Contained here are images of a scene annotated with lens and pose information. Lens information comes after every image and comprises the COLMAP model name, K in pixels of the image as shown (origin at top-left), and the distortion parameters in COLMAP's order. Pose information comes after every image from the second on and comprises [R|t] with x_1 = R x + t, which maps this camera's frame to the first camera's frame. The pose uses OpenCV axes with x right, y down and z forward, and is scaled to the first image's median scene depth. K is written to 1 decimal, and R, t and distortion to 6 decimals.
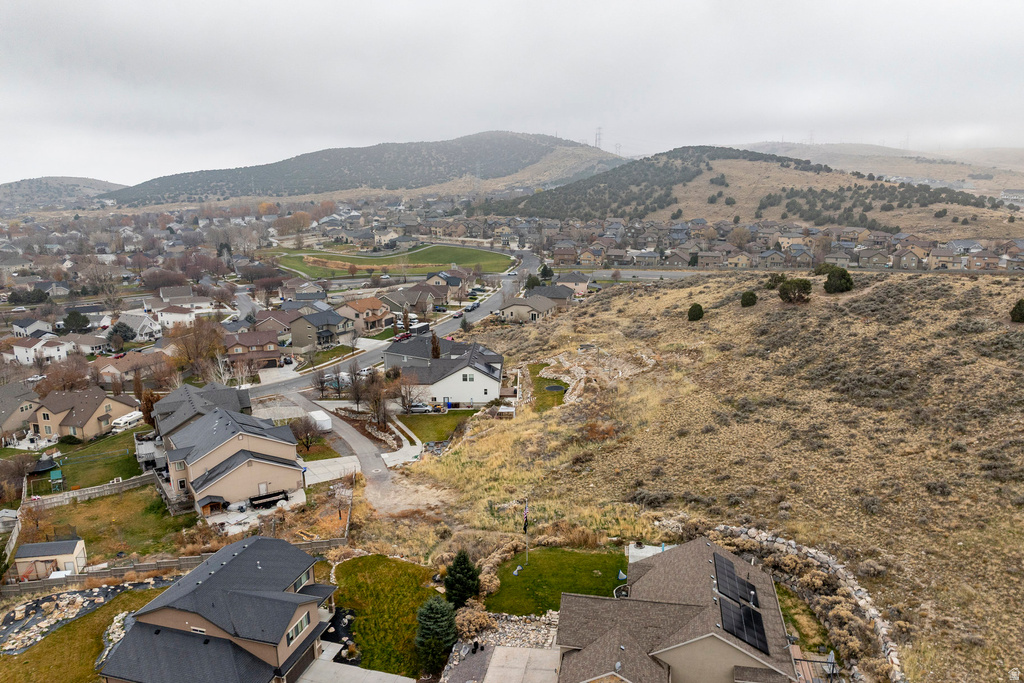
lens RADIAL K [[750.9, 0, 514.4], [0, 750.9, 348.4], [0, 0, 1]] dist [-0.032802, -0.008027]
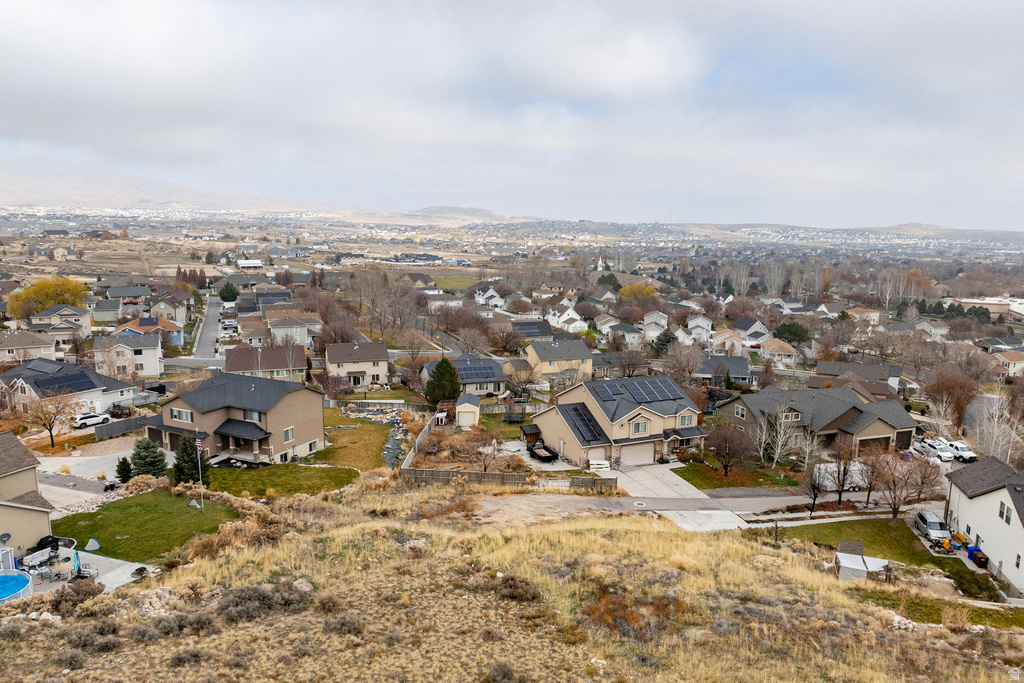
lens RADIAL K [[750.9, 0, 514.8], [0, 750.9, 336.7], [0, 0, 1]] dist [-0.032802, -0.008027]
pose [[-0.184076, 0.154167, -0.970746, 0.391867], [-0.237389, 0.951413, 0.196111, -0.075112], [0.953815, 0.266544, -0.138535, 0.754630]]
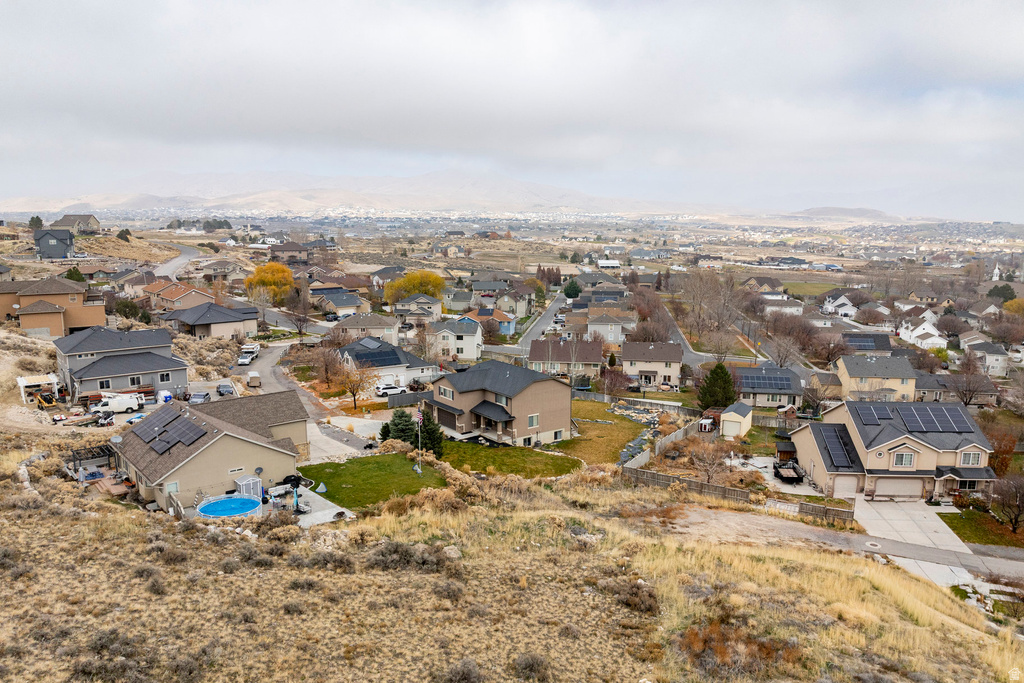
lens RADIAL K [[750.9, 0, 516.2], [0, 750.9, 333.4], [0, 0, 1]] dist [-0.032802, -0.008027]
pose [[-0.622913, 0.120657, -0.772931, 0.352836], [-0.180750, 0.939101, 0.292265, -0.097049], [0.761124, 0.321763, -0.563169, 0.849888]]
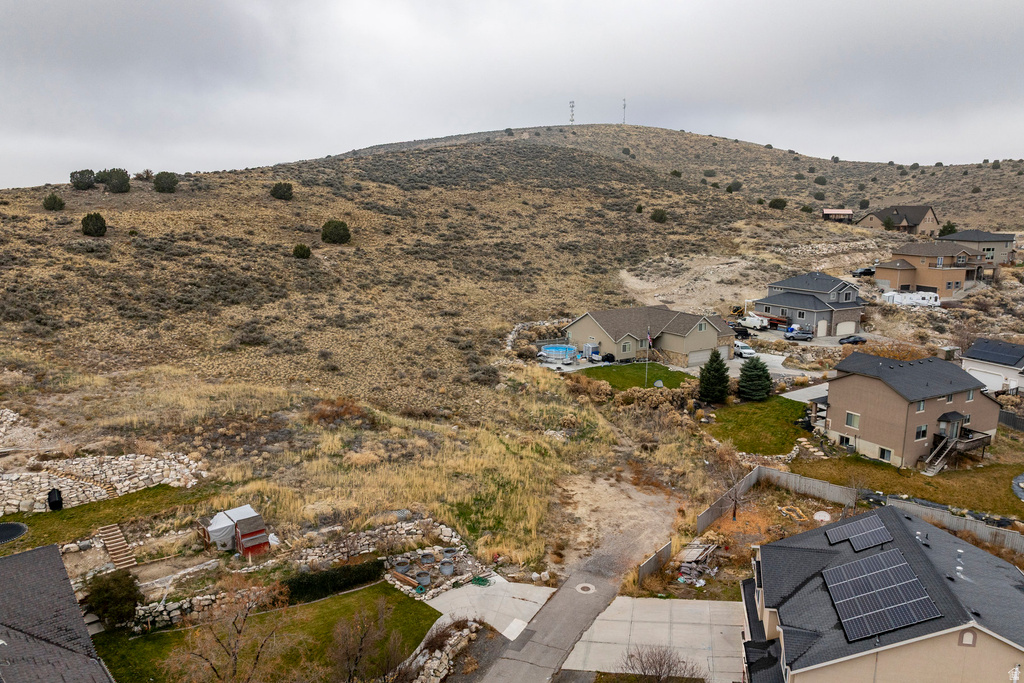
lens RADIAL K [[750.9, 0, 514.9], [0, 750.9, 339.9], [0, 0, 1]] dist [-0.032802, -0.008027]
pose [[-0.687721, -0.126354, 0.714894, -0.373699], [0.168695, 0.929969, 0.326650, -0.112688], [-0.706103, 0.345243, -0.618244, 1.012602]]
